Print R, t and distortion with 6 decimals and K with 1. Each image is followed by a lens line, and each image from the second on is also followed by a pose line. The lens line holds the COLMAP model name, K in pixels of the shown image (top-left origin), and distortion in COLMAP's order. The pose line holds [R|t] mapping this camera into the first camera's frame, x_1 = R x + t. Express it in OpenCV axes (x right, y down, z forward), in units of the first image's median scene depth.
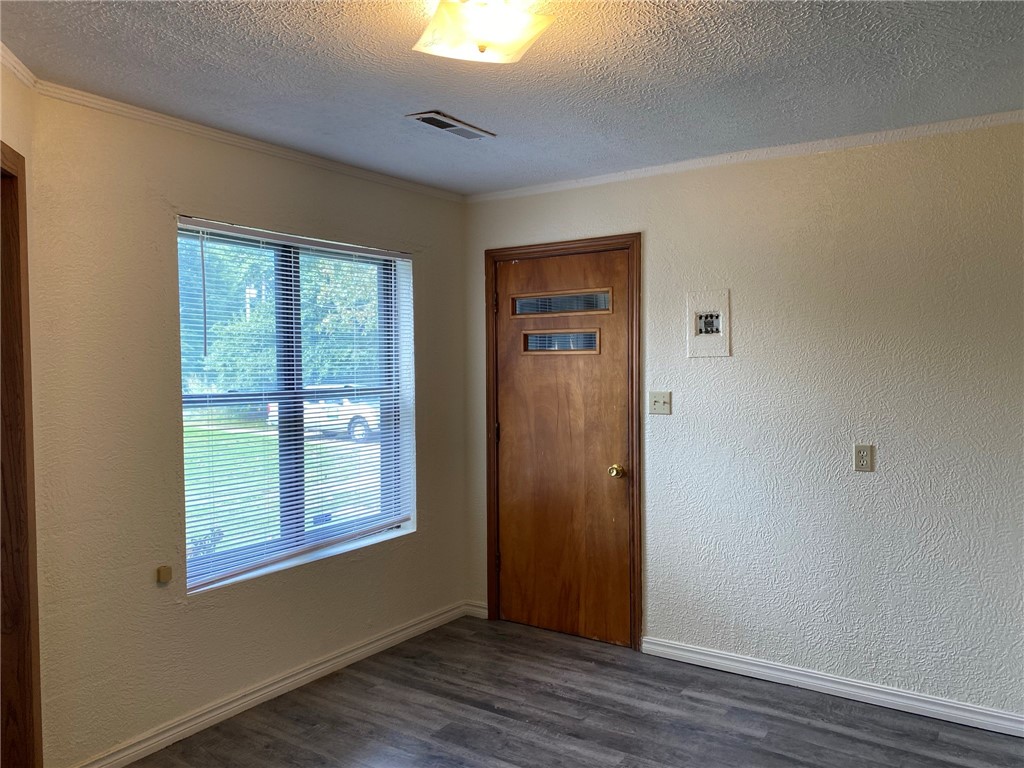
lens RADIAL K [[773.4, 0, 505.9], [0, 773.4, 380.0], [0, 0, 1]] dist [0.031429, -0.052290]
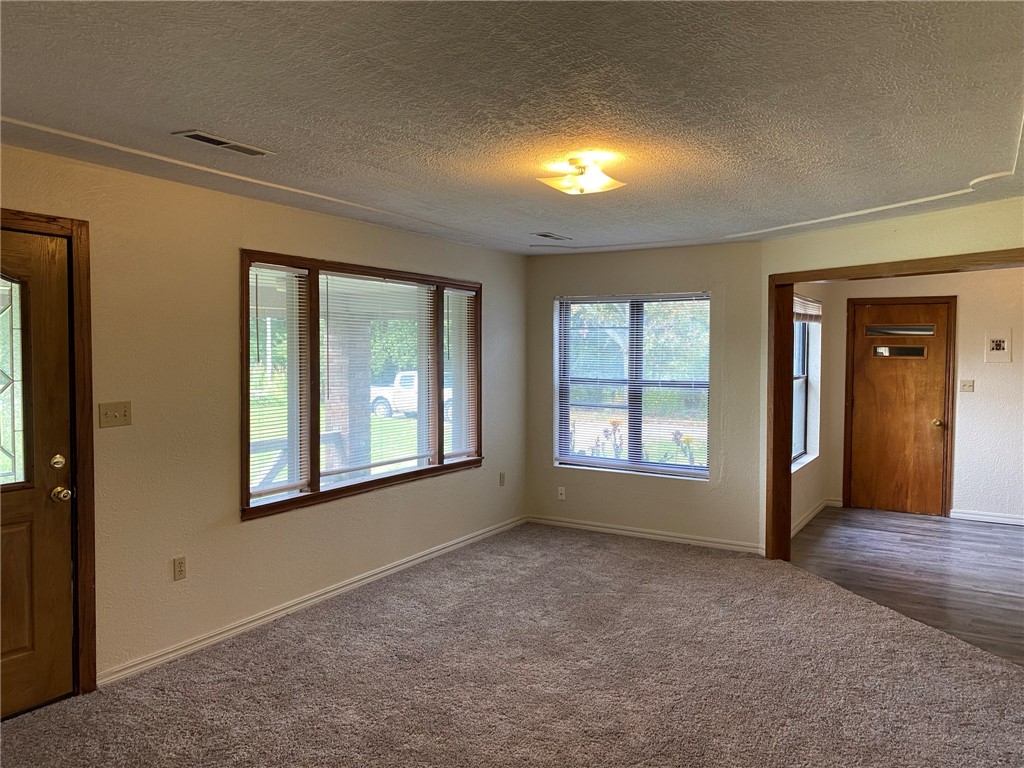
lens RADIAL K [[773.4, 0, 520.8], [0, 773.4, 379.7], [0, 0, 1]] dist [0.031429, -0.052290]
pose [[0.998534, 0.007861, 0.053551, -0.975959], [-0.008900, 0.999776, 0.019196, -0.012034], [-0.053388, -0.019644, 0.998381, -0.828269]]
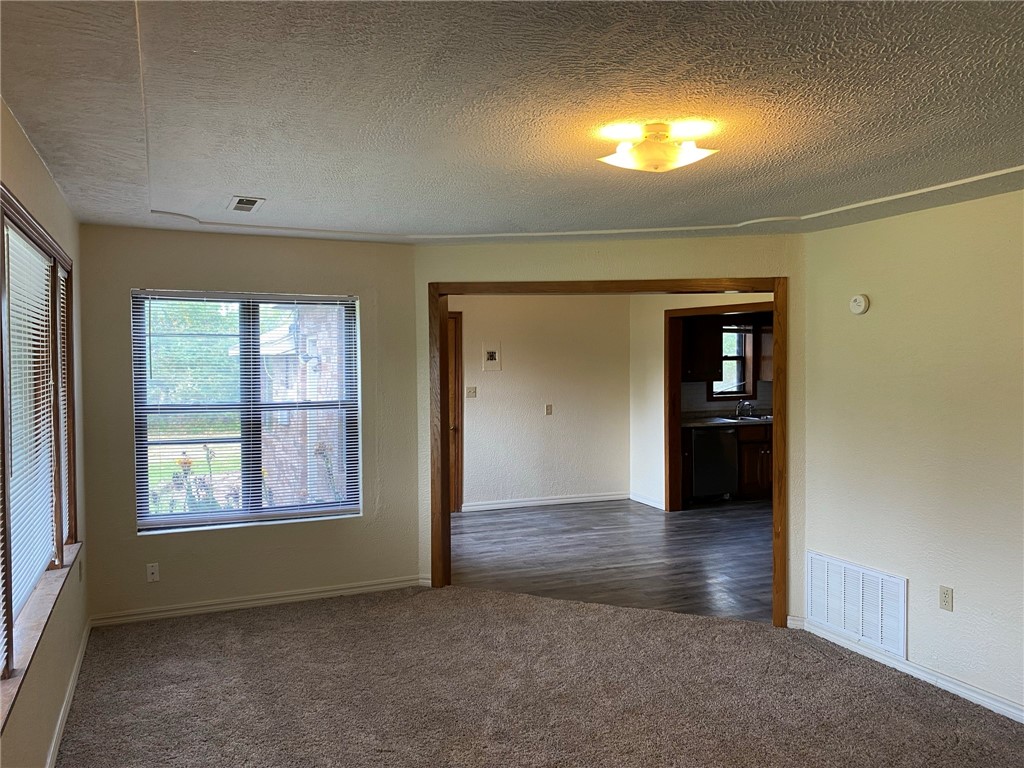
lens RADIAL K [[773.4, 0, 507.6], [0, 773.4, 379.8], [0, 0, 1]] dist [0.031429, -0.052290]
pose [[0.541865, -0.020600, 0.840213, -1.499373], [0.016842, 0.999765, 0.013651, -0.031283], [-0.840297, 0.006754, 0.542084, -0.233489]]
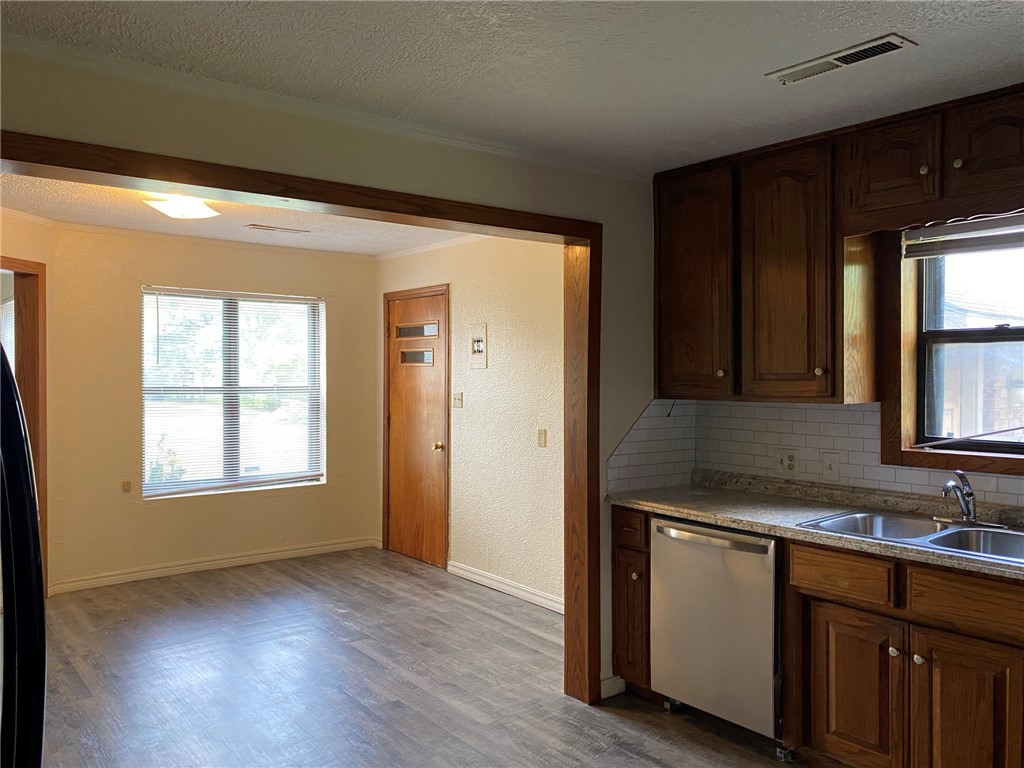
lens RADIAL K [[773.4, 0, 510.6], [0, 773.4, 380.3], [0, 0, 1]] dist [0.031429, -0.052290]
pose [[0.957027, 0.013491, -0.289686, 0.703105], [-0.017382, 0.999790, -0.010865, 0.007145], [0.289479, 0.015434, 0.957060, -0.354274]]
